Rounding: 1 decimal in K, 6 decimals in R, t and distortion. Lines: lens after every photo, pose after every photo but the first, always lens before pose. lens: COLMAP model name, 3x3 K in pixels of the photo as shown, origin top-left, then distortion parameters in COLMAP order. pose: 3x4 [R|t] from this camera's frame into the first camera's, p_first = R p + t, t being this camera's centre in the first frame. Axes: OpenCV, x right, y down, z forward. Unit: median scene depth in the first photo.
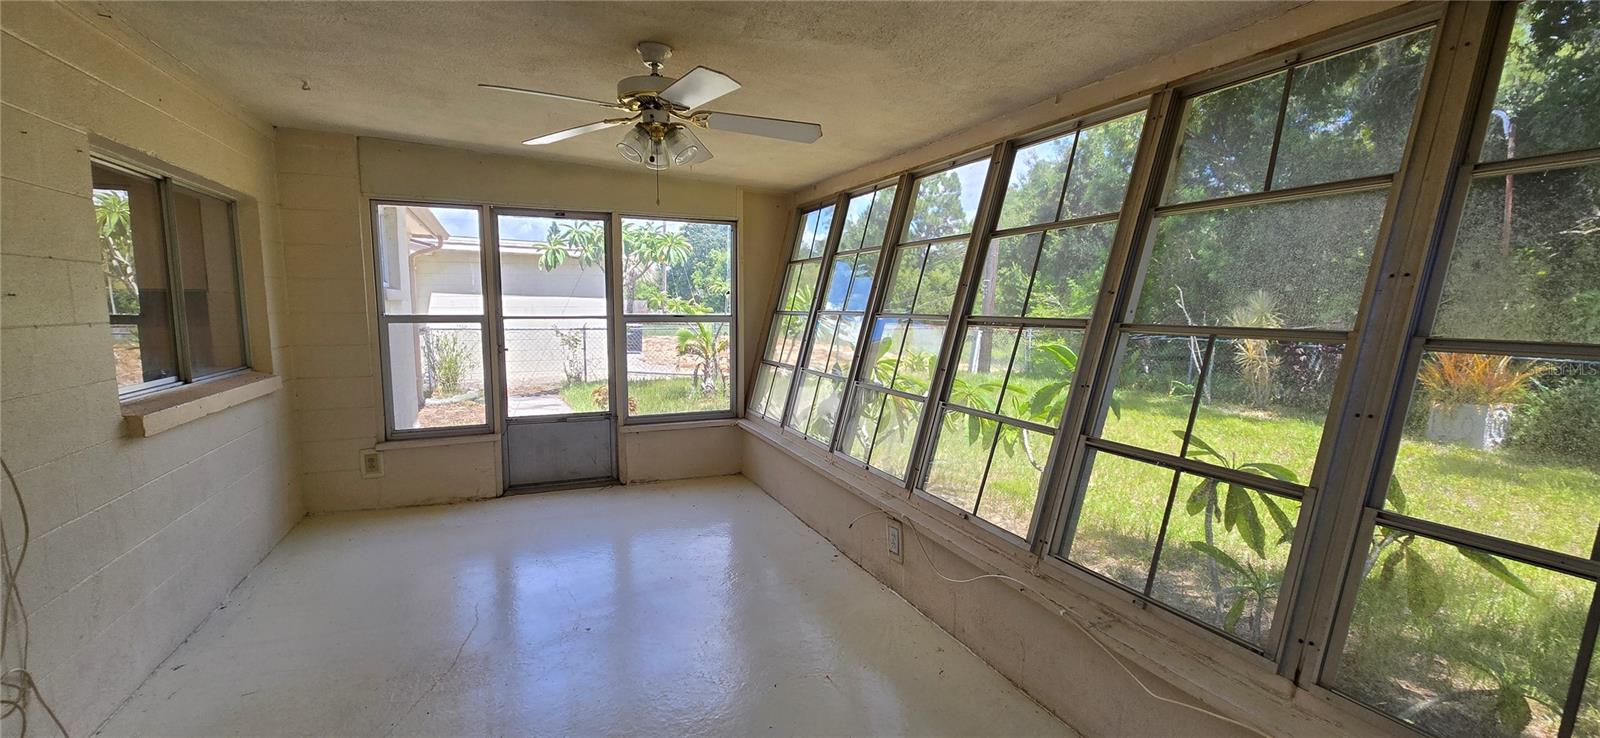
lens RADIAL K [[656.6, 0, 800.0], [0, 656.6, 369.0], [0, 0, 1]] dist [0.000229, 0.000048]
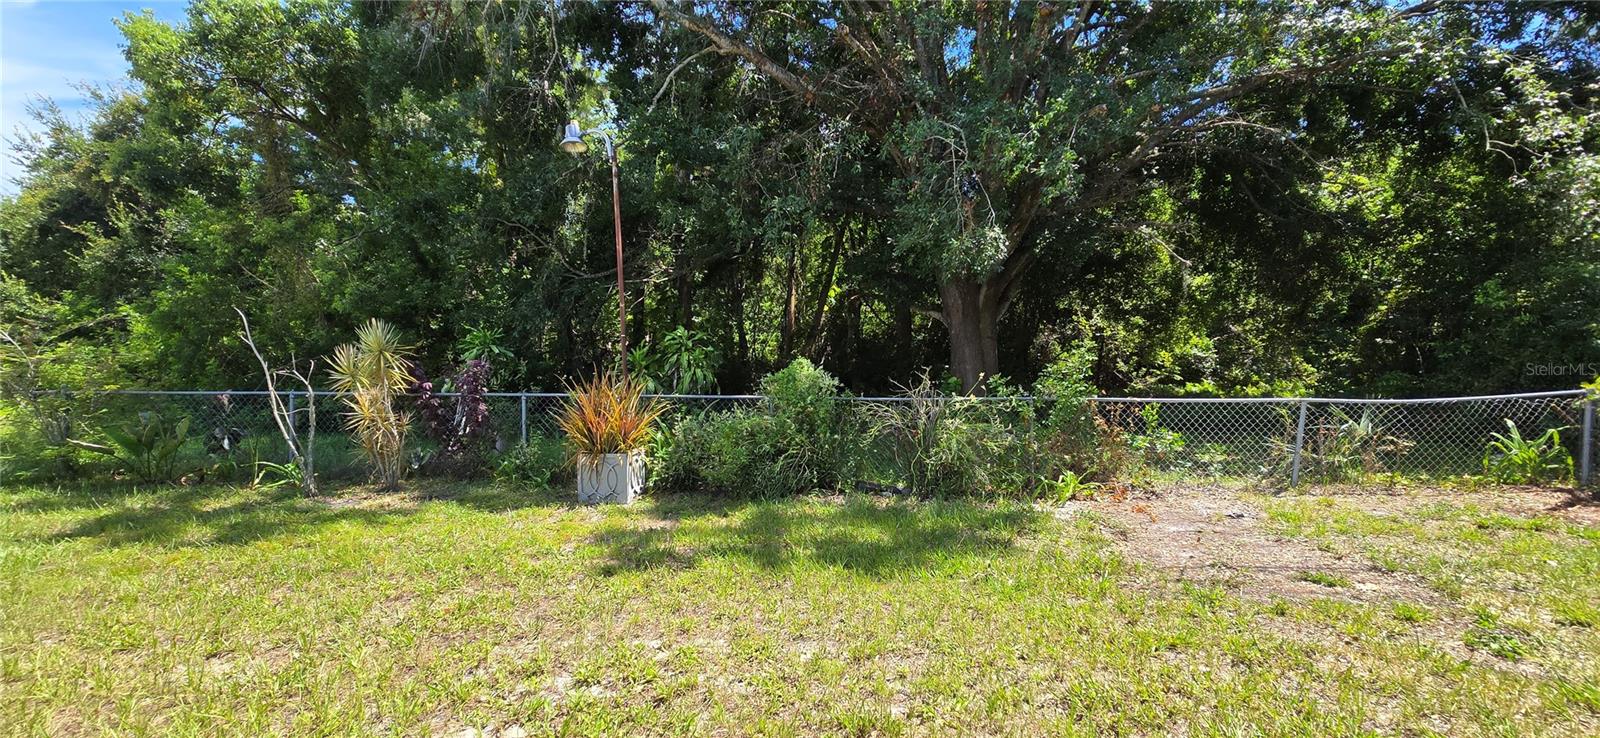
lens RADIAL K [[656.6, 0, 800.0], [0, 656.6, 369.0], [0, 0, 1]] dist [0.000229, 0.000048]
pose [[0.433322, -0.035263, 0.900549, 0.344052], [0.091236, 0.995817, -0.004906, -0.029582], [-0.896609, 0.084288, 0.434727, 0.382930]]
